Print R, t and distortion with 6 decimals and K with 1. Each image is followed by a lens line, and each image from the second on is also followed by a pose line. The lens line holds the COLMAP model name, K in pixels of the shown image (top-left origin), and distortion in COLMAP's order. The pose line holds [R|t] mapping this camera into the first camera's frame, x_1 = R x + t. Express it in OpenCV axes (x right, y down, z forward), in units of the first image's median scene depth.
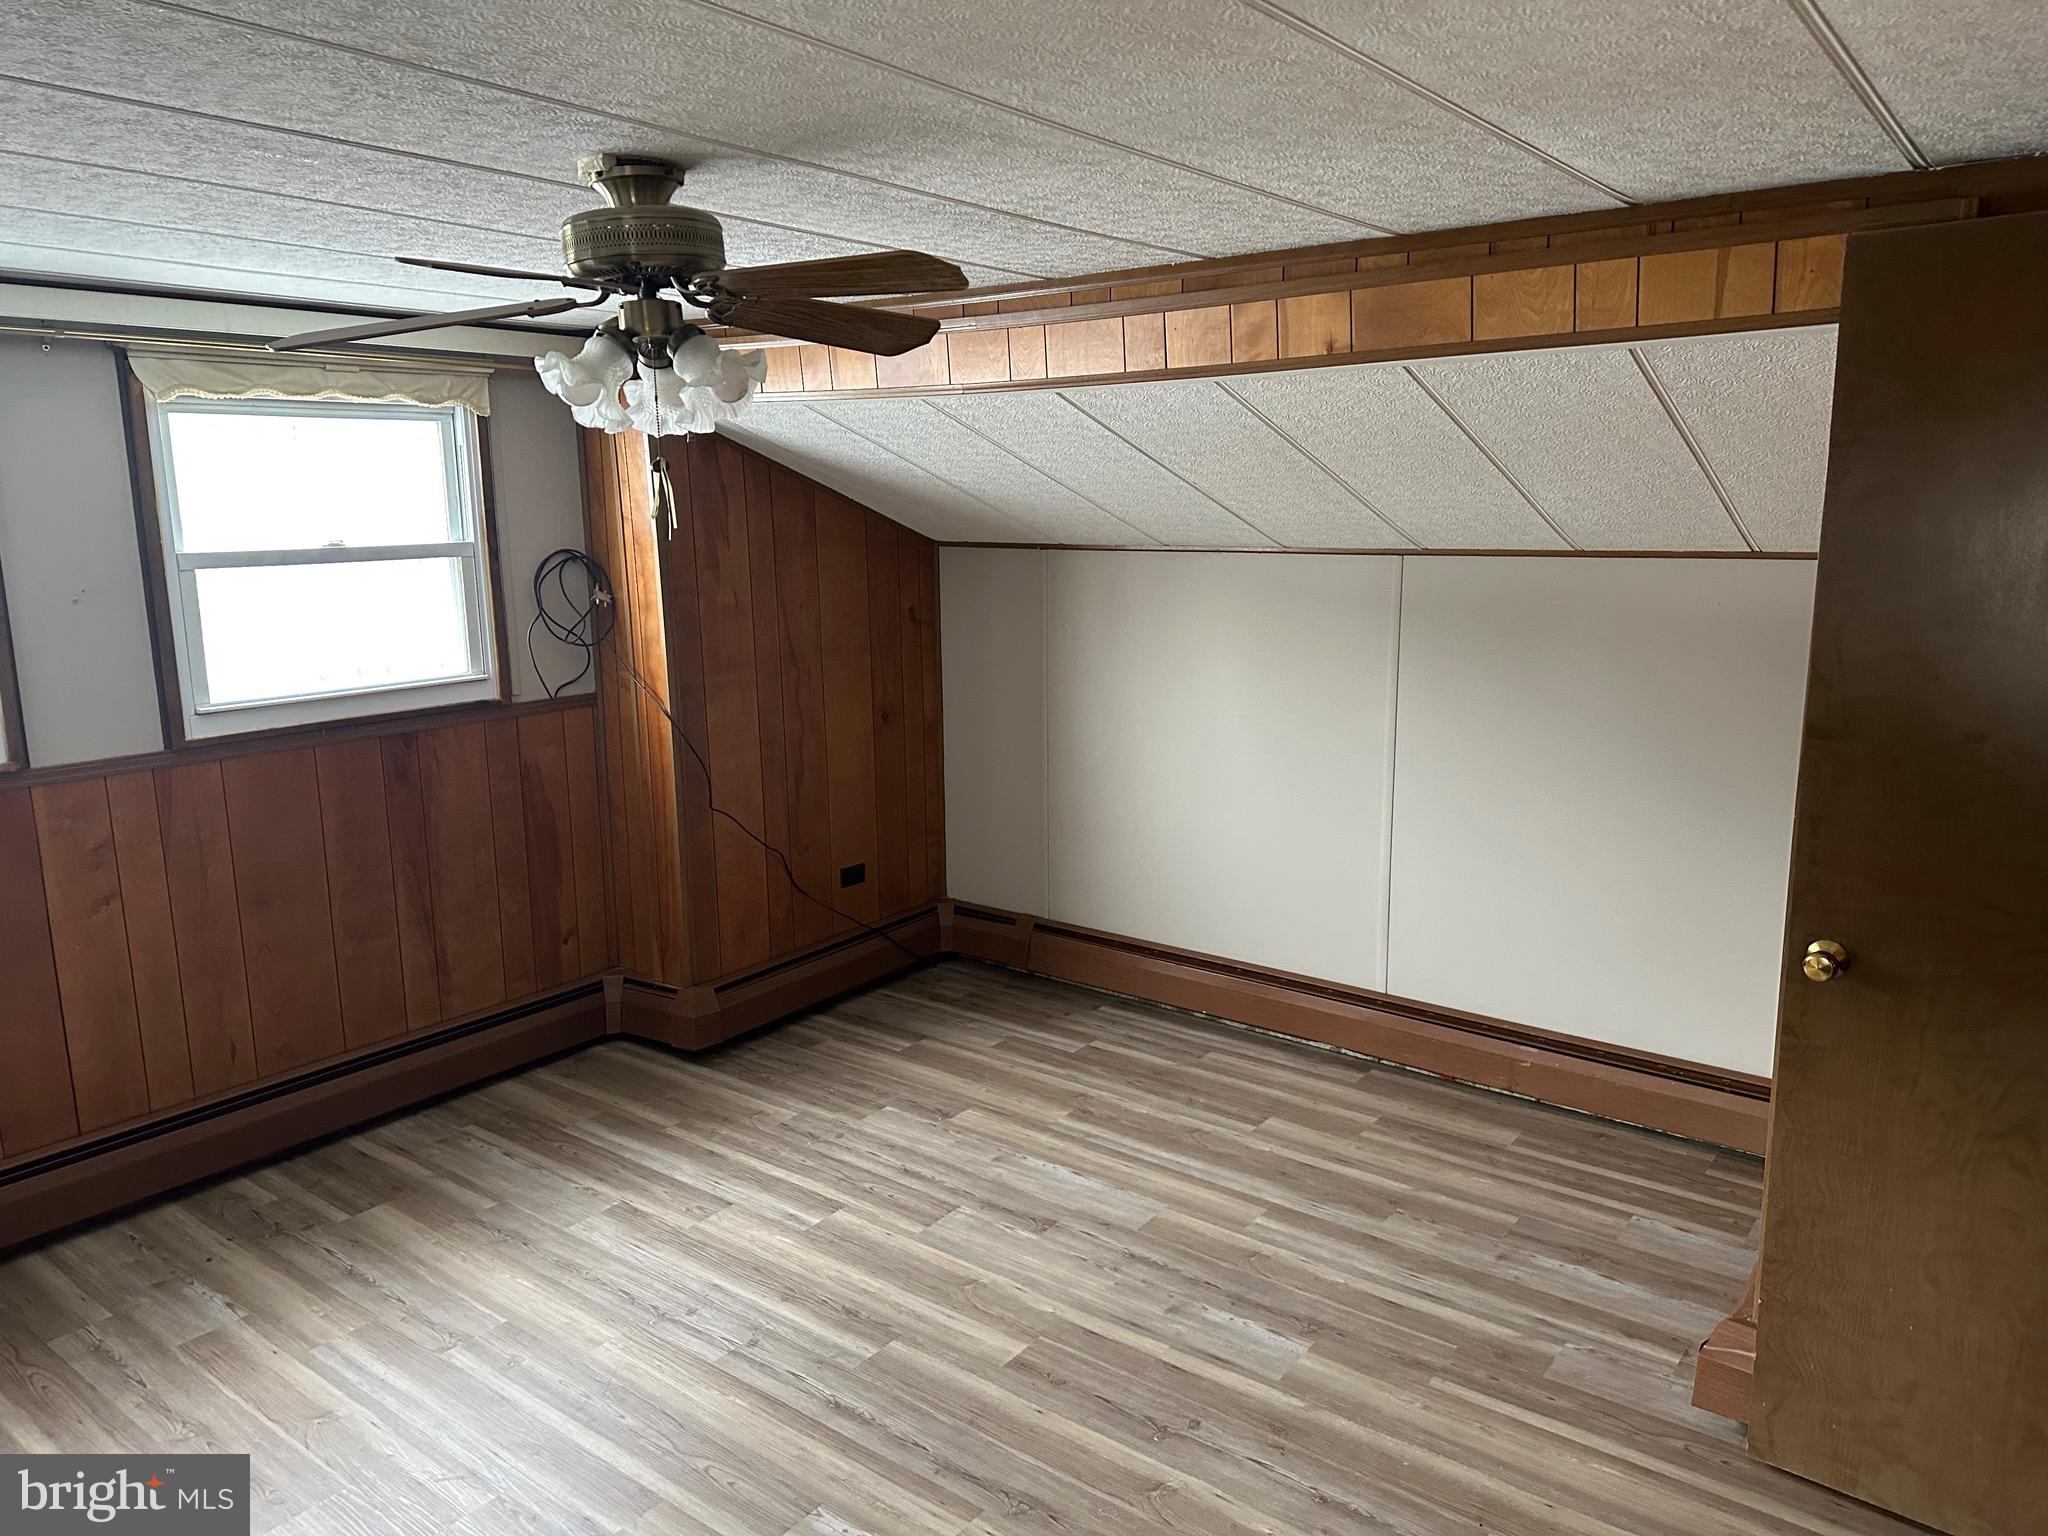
lens RADIAL K [[1437.9, 0, 1024.2], [0, 1437.9, 712.3], [0, 0, 1]] dist [0.011004, -0.018758]
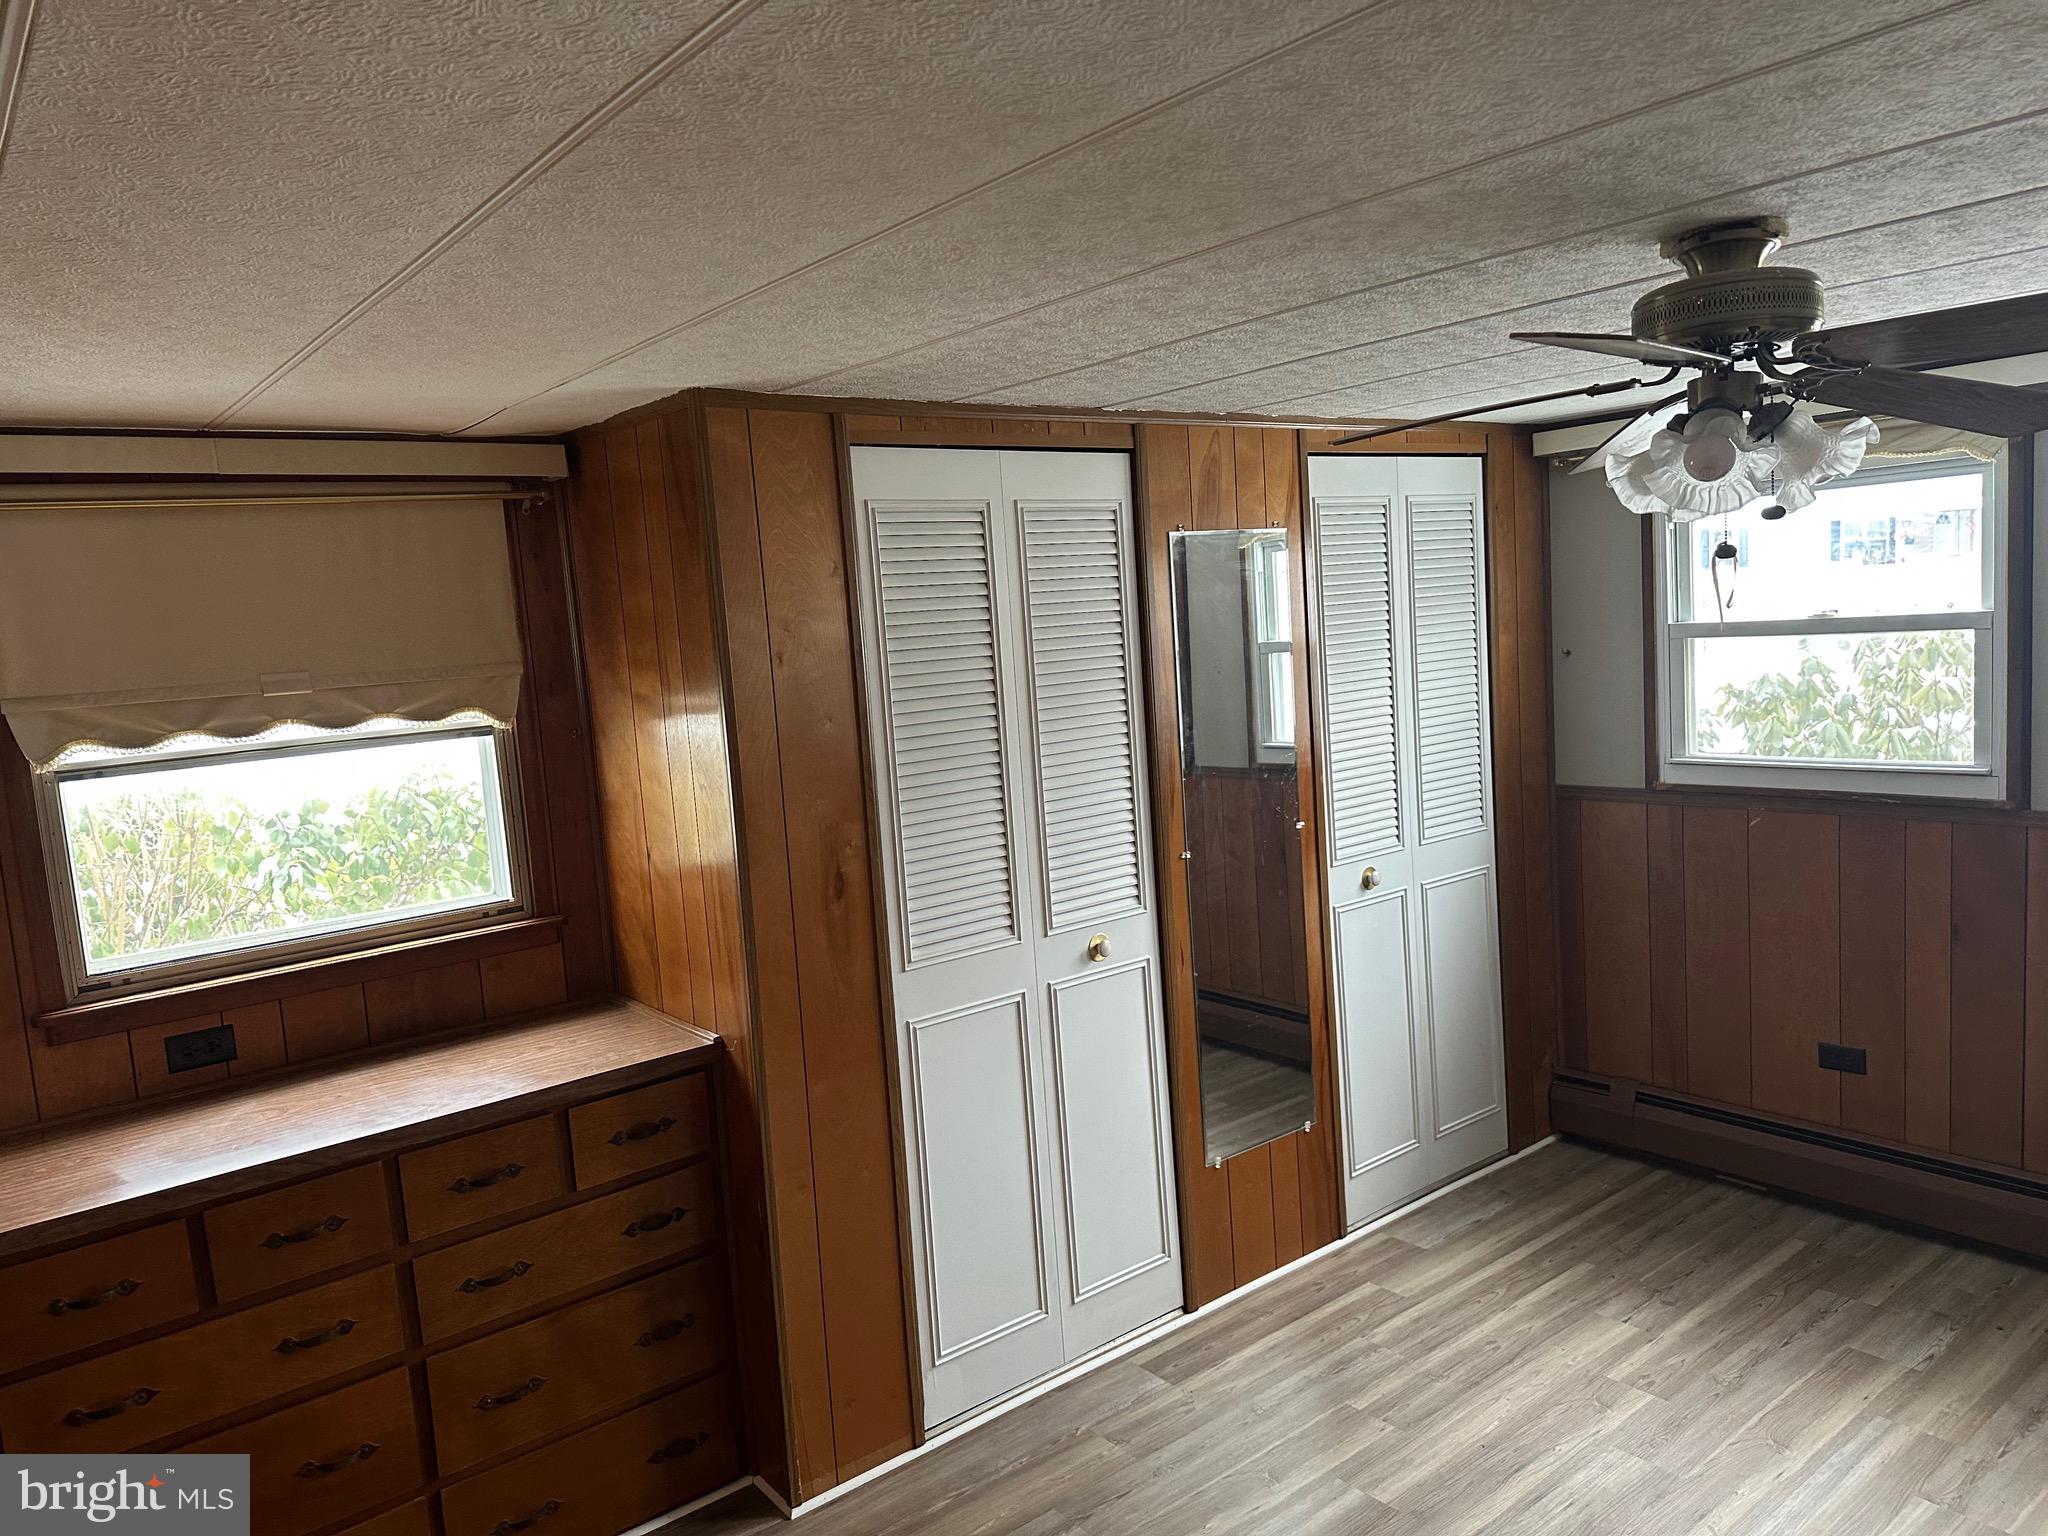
lens RADIAL K [[1437.9, 0, 1021.3], [0, 1437.9, 776.0], [0, 0, 1]] dist [0.011004, -0.018758]
pose [[-0.239541, 0.136729, -0.961210, 0.577639], [-0.078236, 0.984096, 0.159481, -0.112218], [0.967729, 0.113404, -0.225034, 0.636435]]
